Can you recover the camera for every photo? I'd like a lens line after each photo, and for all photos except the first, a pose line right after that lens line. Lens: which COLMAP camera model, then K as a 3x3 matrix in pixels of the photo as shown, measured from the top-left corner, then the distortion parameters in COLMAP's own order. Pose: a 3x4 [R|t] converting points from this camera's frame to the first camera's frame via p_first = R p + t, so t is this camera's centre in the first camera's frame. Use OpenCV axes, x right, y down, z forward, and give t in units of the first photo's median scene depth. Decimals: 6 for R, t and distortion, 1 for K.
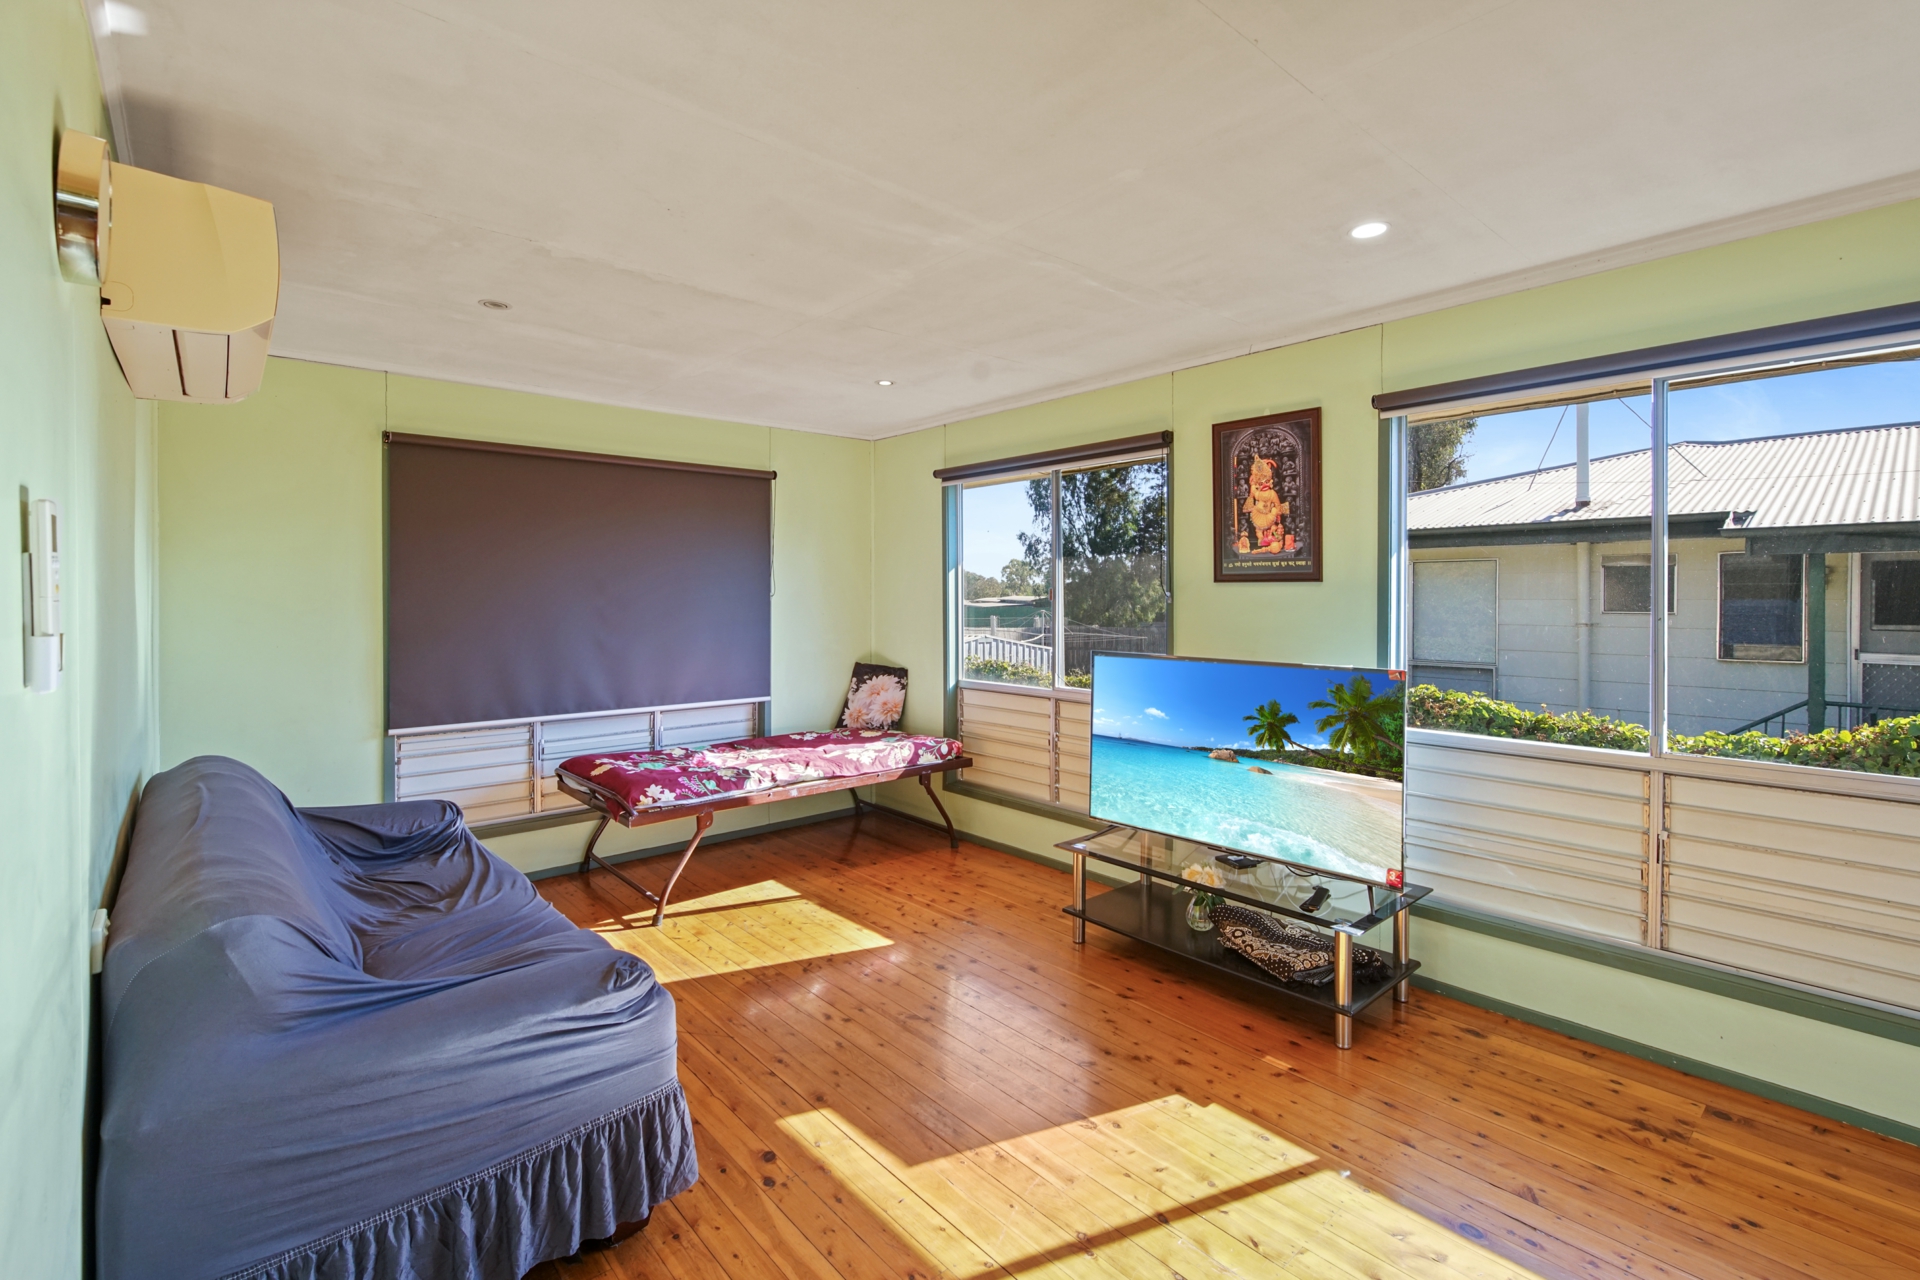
lens RADIAL K [[860.3, 0, 964.8], [0, 860.3, 593.4], [0, 0, 1]] dist [0.010155, 0.000111]
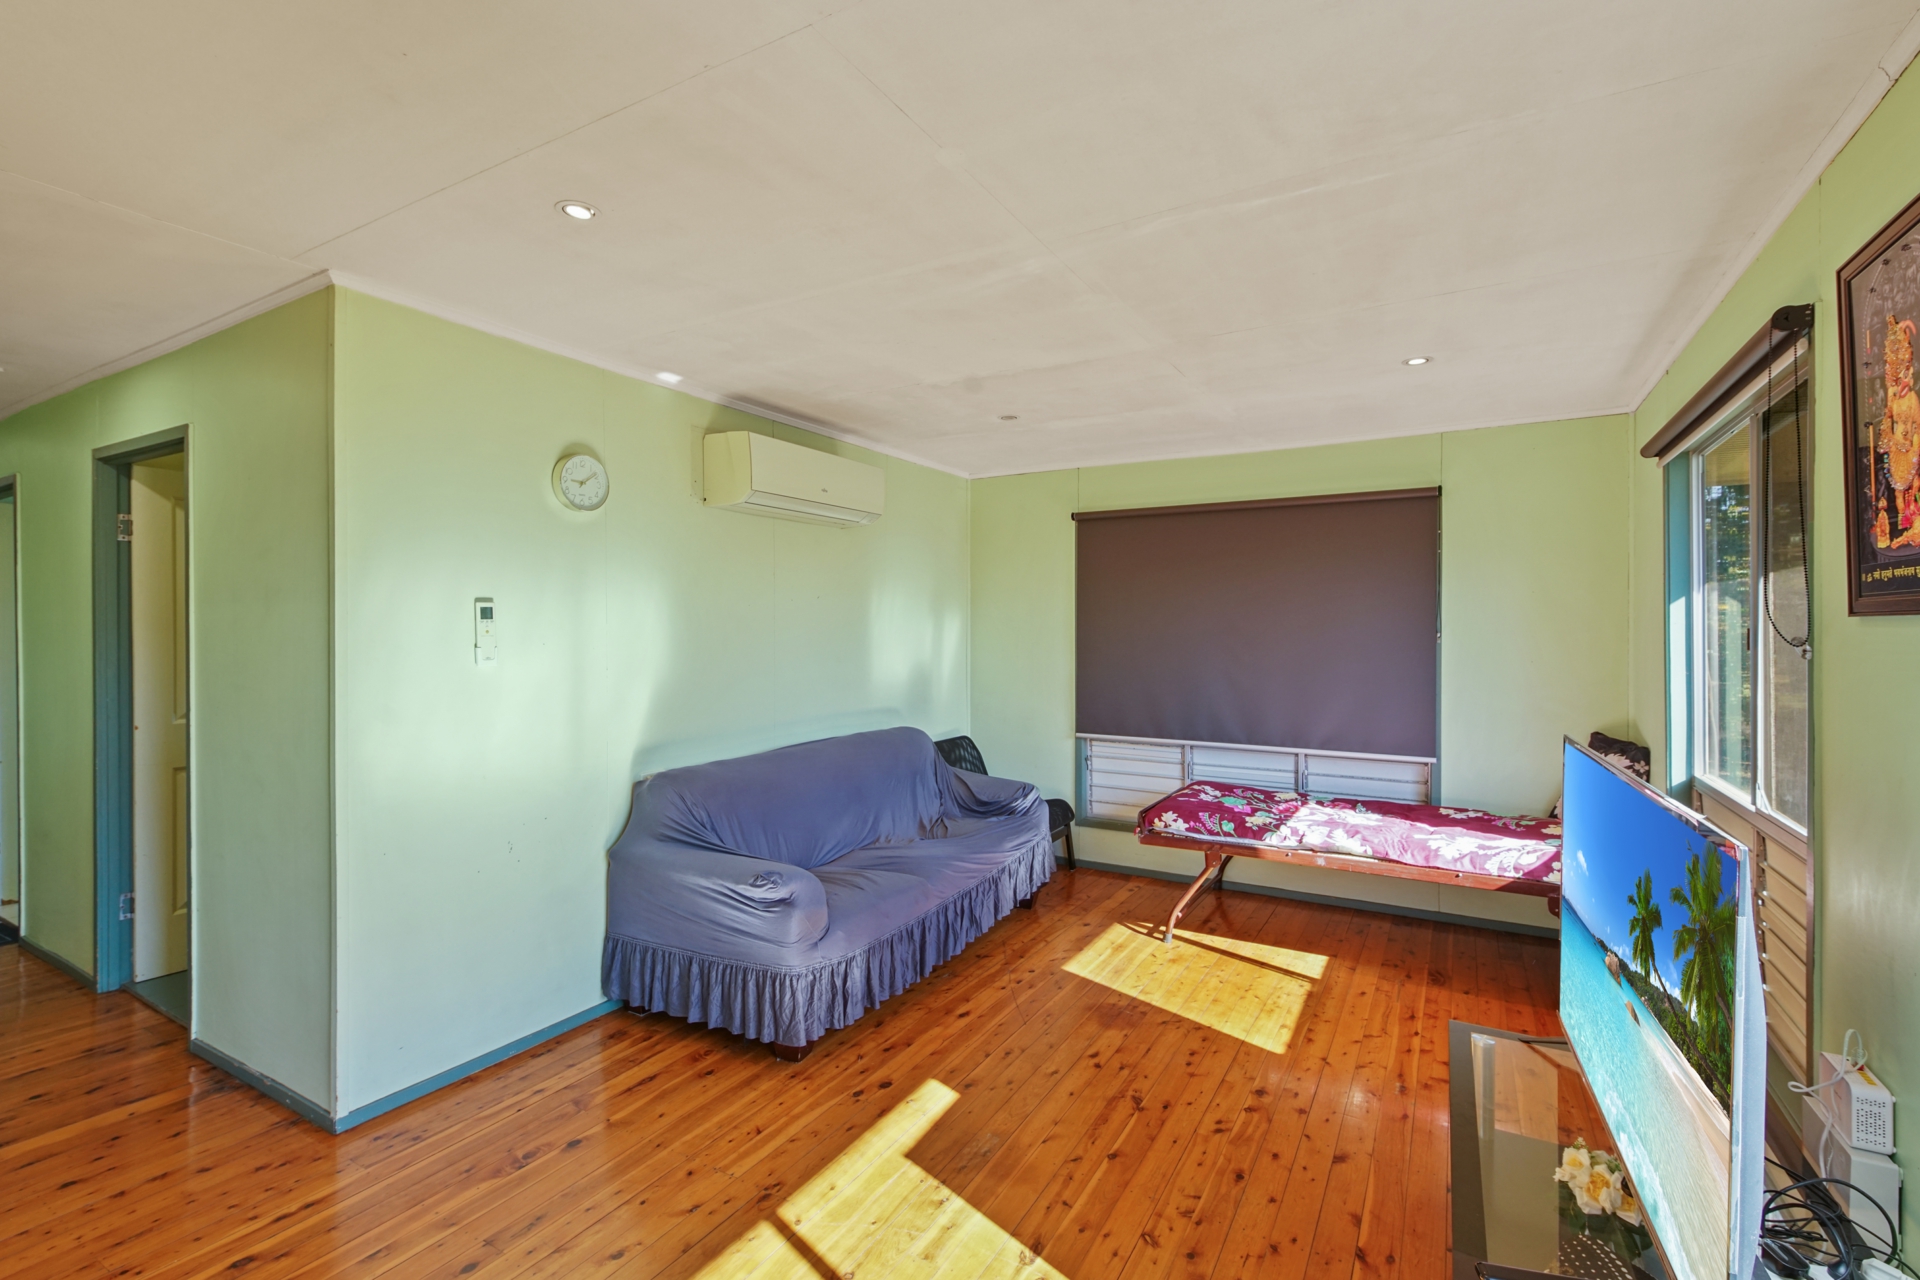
lens RADIAL K [[860.3, 0, 960.2], [0, 860.3, 631.5], [0, 0, 1]] dist [0.010155, 0.000111]
pose [[0.321132, 0.003593, -0.947028, 0.560489], [-0.005086, 0.999985, 0.002069, -0.003382], [0.947021, 0.004152, 0.321146, 0.399267]]
